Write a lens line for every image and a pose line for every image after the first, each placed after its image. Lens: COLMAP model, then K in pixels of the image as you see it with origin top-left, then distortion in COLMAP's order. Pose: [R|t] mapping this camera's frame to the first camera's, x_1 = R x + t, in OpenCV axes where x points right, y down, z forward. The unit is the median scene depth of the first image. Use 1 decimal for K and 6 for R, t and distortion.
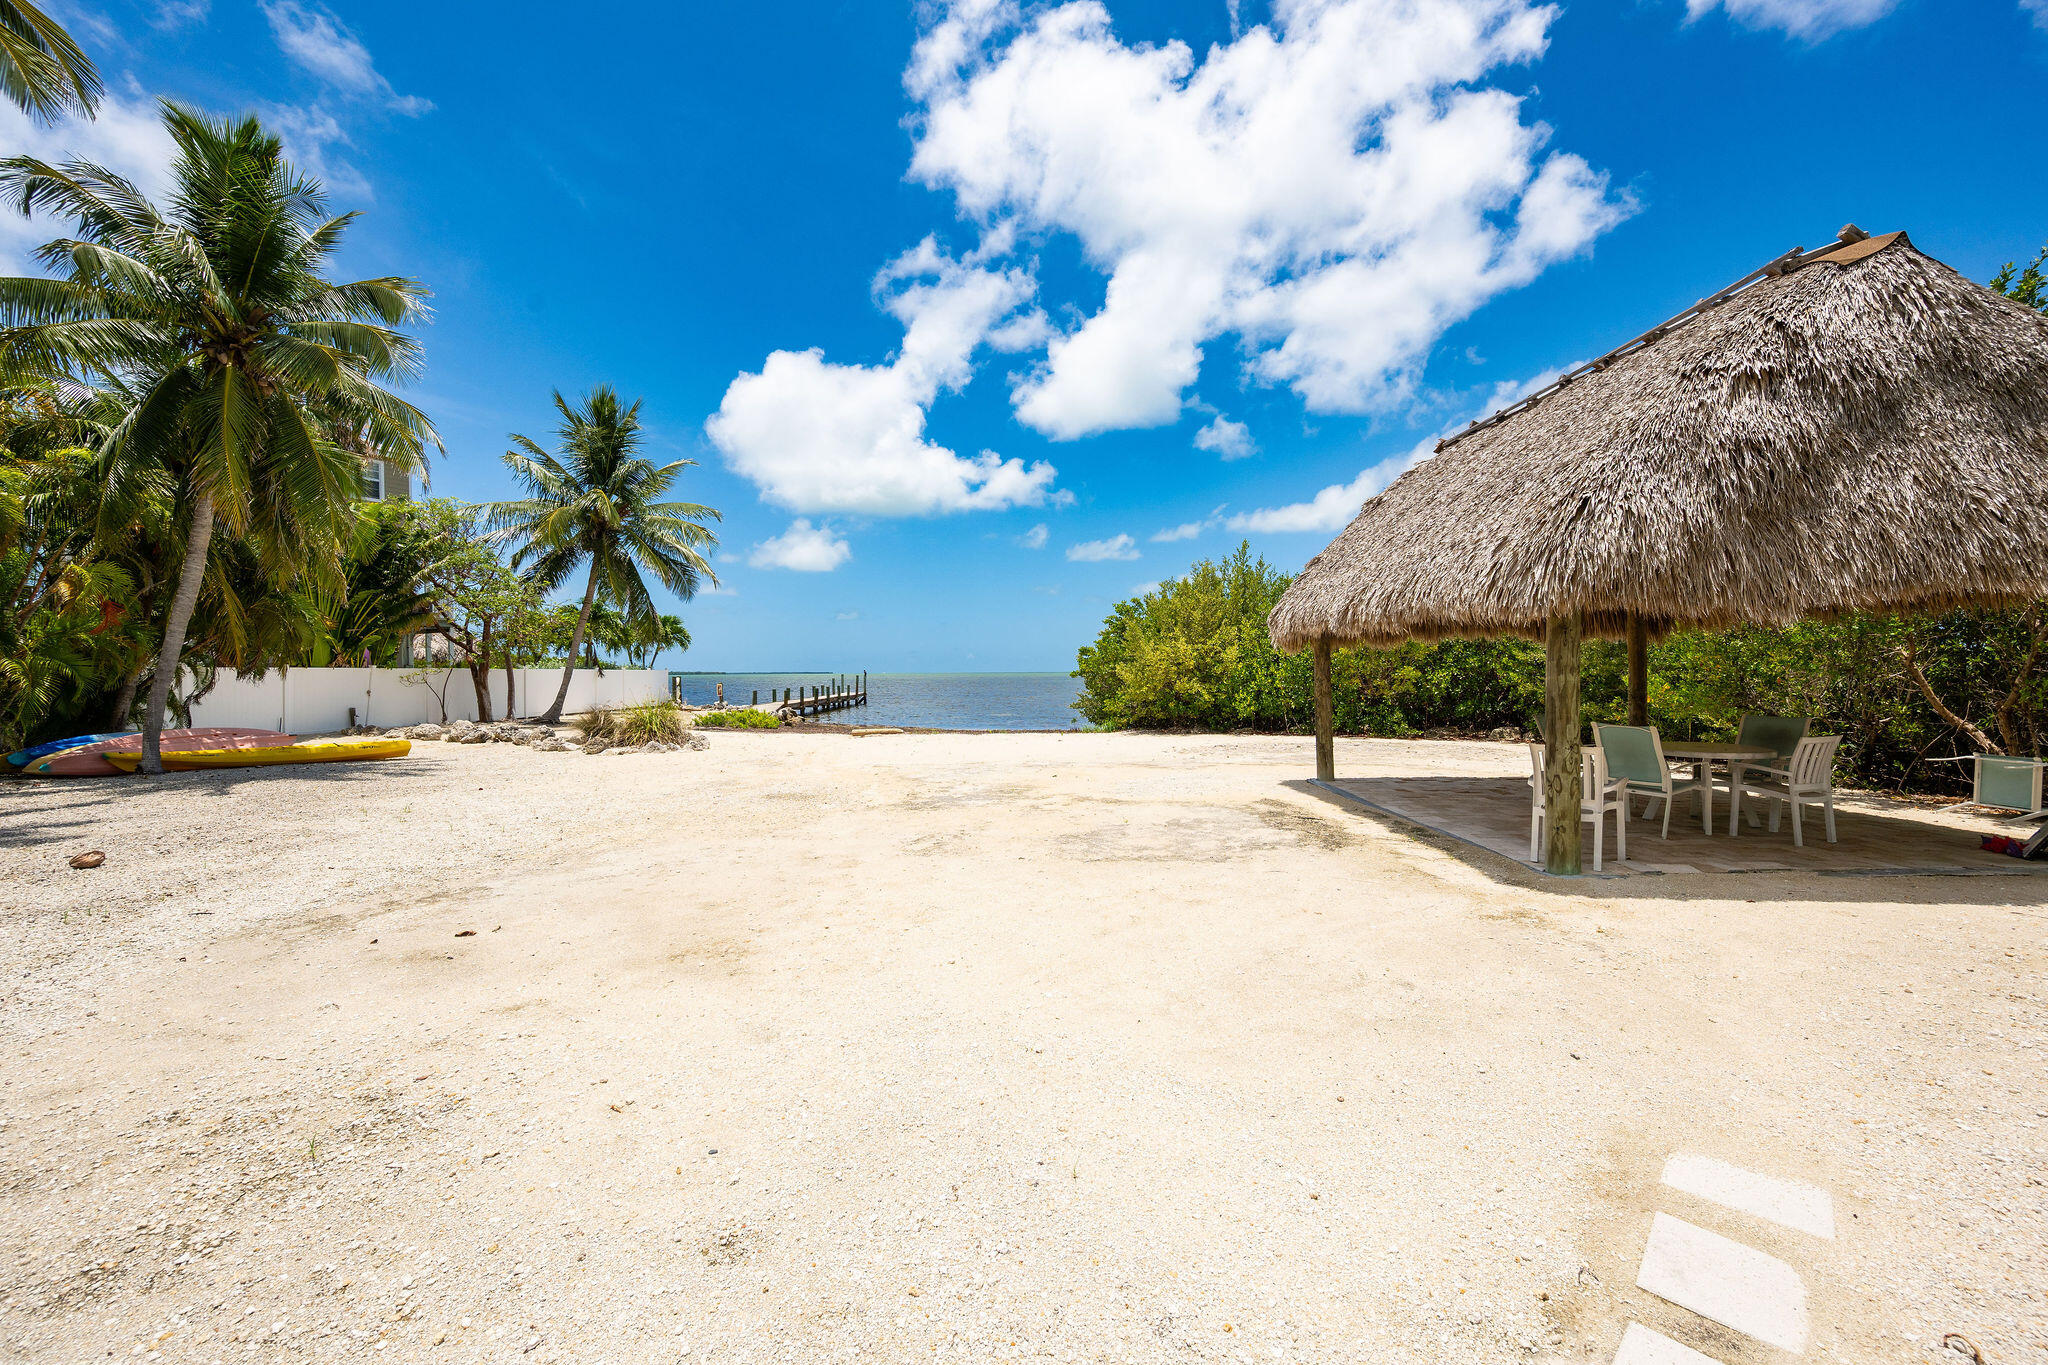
lens RADIAL K [[806.1, 0, 1016.5], [0, 806.1, 676.4], [0, 0, 1]] dist [-0.001513, 0.000259]
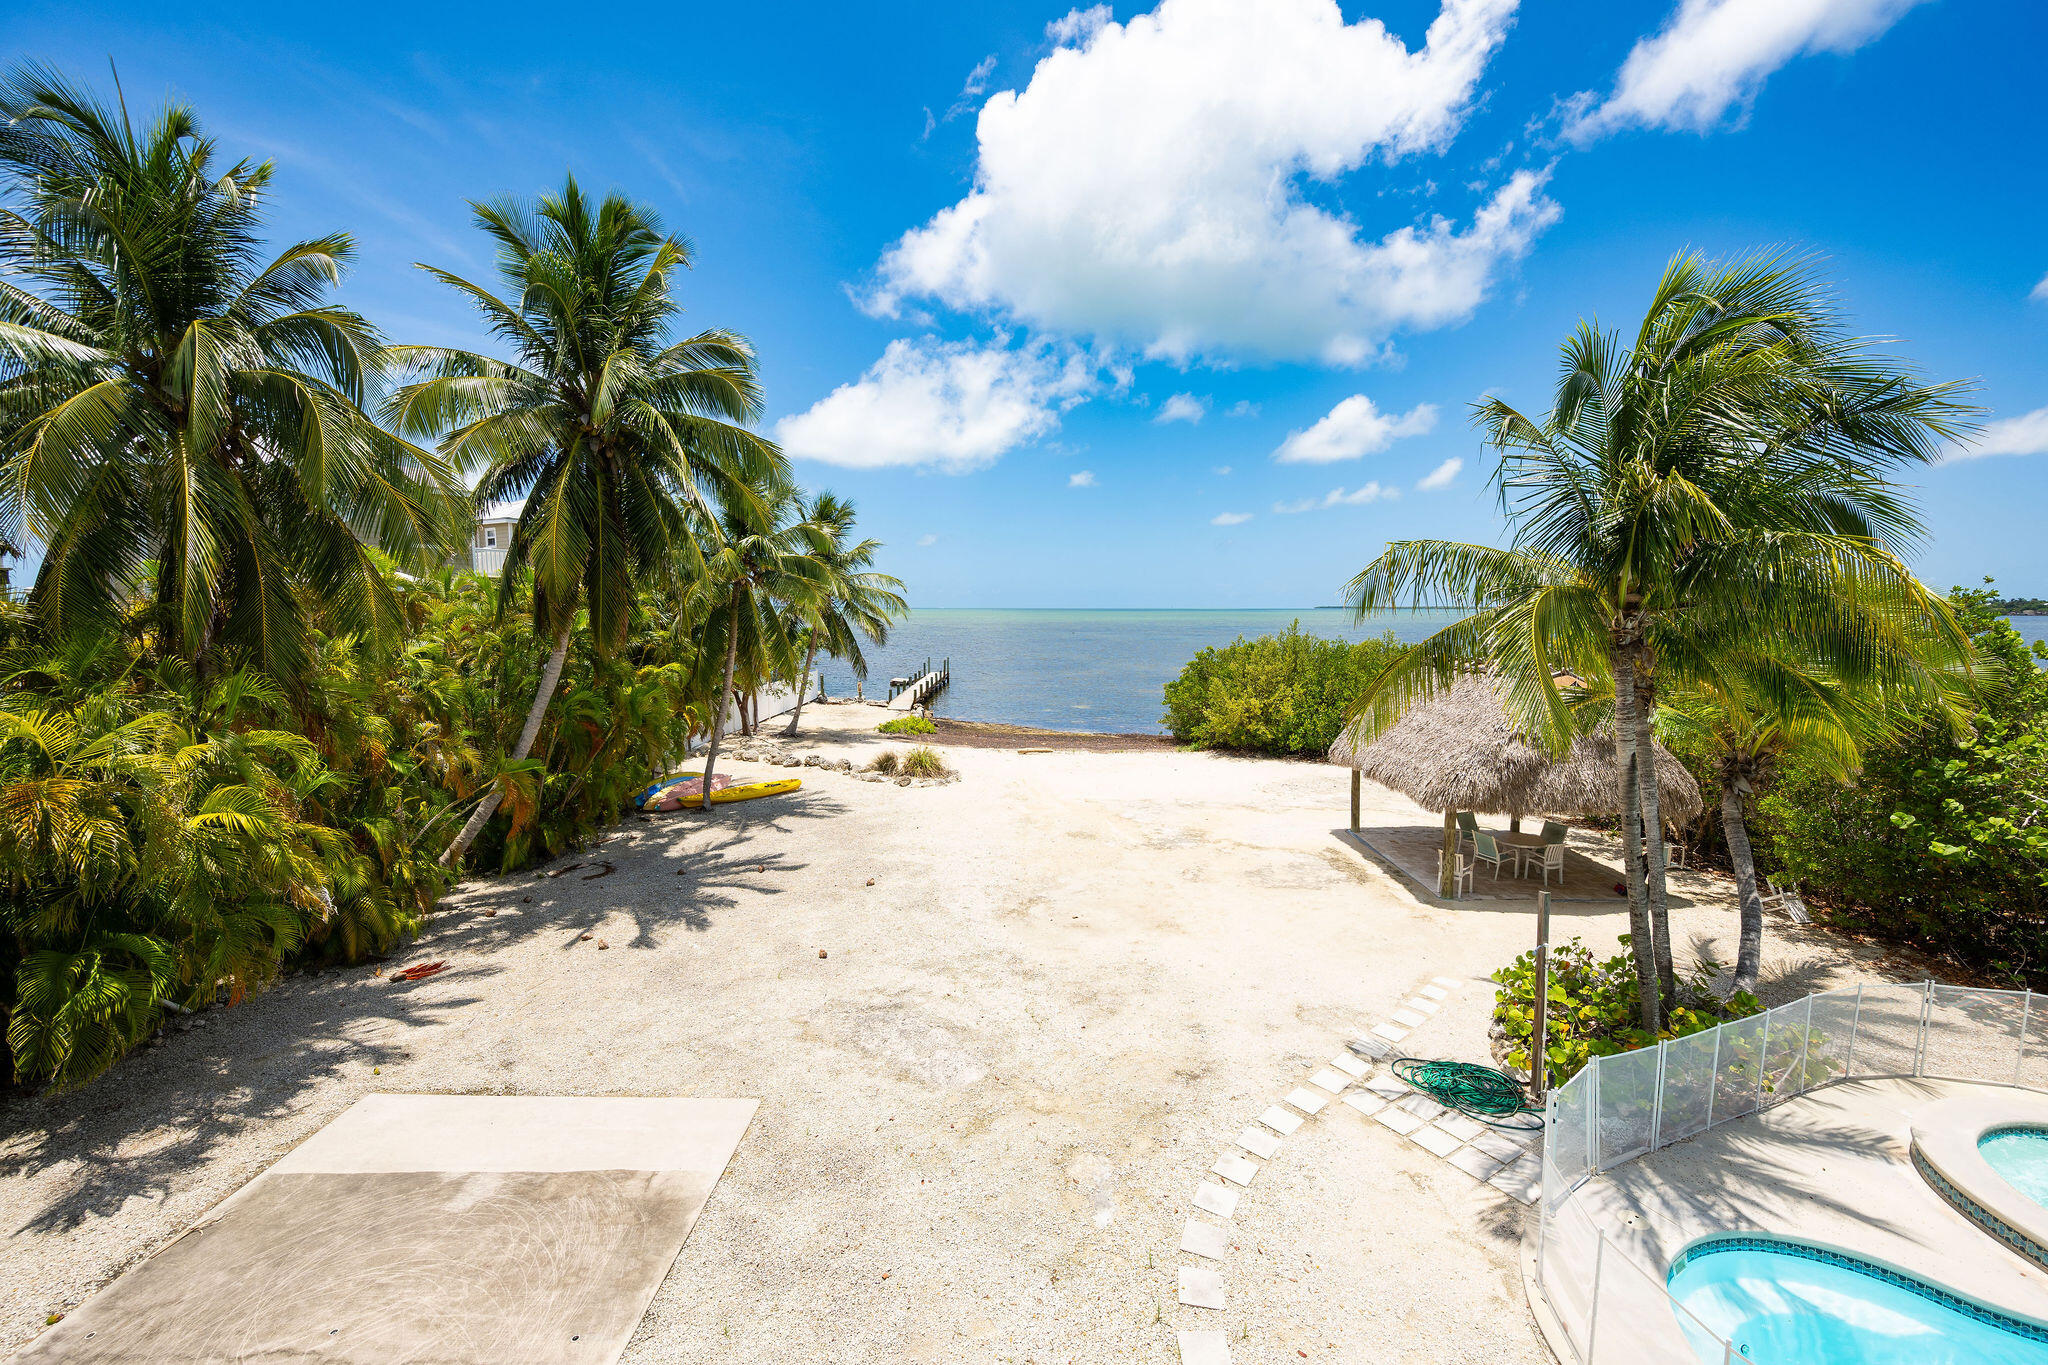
lens RADIAL K [[806.1, 0, 1015.2], [0, 806.1, 681.9], [0, 0, 1]] dist [-0.001513, 0.000259]
pose [[0.999889, 0.009211, -0.011683, -0.213239], [-0.008137, 0.996009, 0.088876, -0.200451], [0.012455, -0.088771, 0.995974, -0.469960]]
